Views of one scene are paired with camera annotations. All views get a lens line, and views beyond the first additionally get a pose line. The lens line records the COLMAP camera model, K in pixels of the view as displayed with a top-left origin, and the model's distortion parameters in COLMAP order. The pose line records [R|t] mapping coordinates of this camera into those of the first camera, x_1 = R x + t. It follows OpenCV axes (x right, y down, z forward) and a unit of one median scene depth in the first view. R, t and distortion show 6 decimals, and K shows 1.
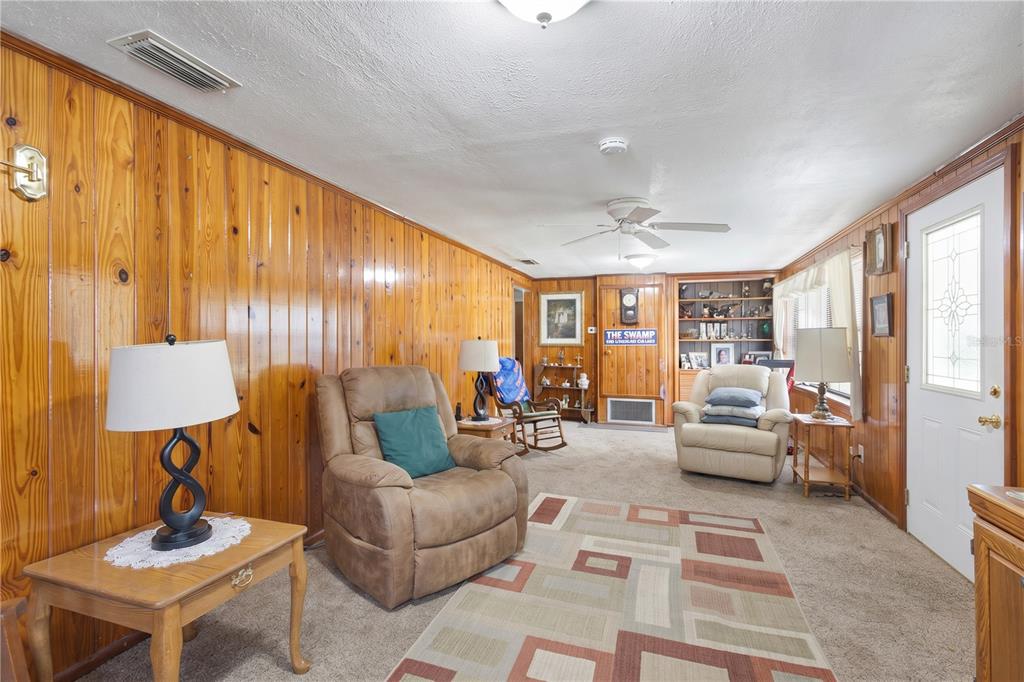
lens RADIAL K [[470.6, 0, 511.5], [0, 470.6, 341.5], [0, 0, 1]] dist [-0.000250, -0.000012]
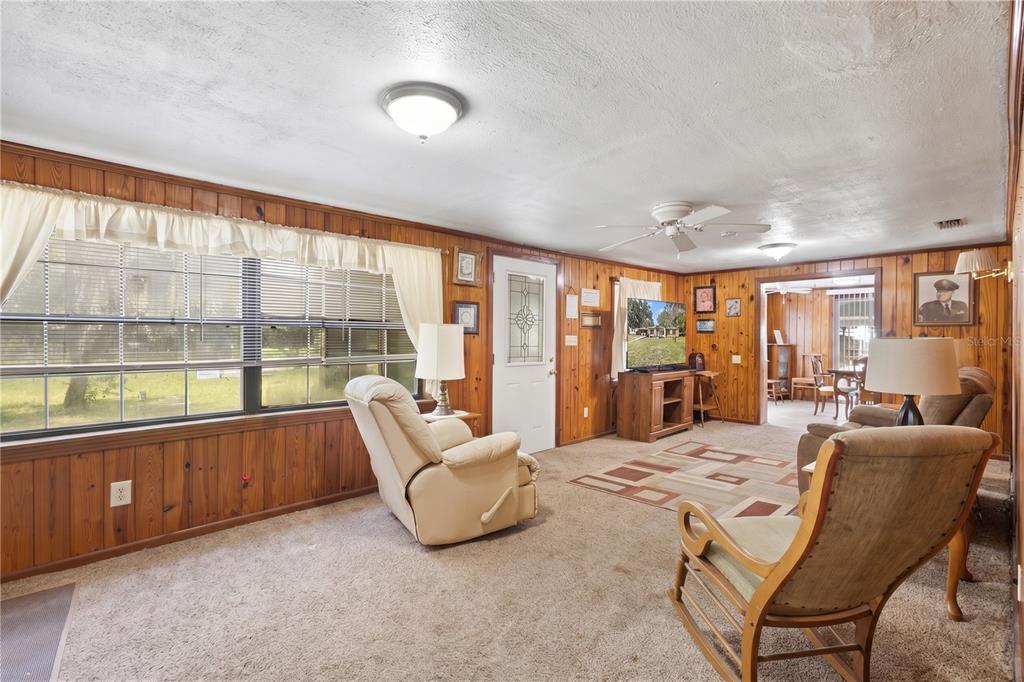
lens RADIAL K [[507.5, 0, 506.2], [0, 507.5, 343.6], [0, 0, 1]] dist [0.003110, 0.000097]
pose [[-0.898801, -0.001550, 0.438354, 0.105258], [-0.001522, 0.999999, 0.000415, 0.021820], [-0.438354, -0.000294, -0.898802, 2.658516]]
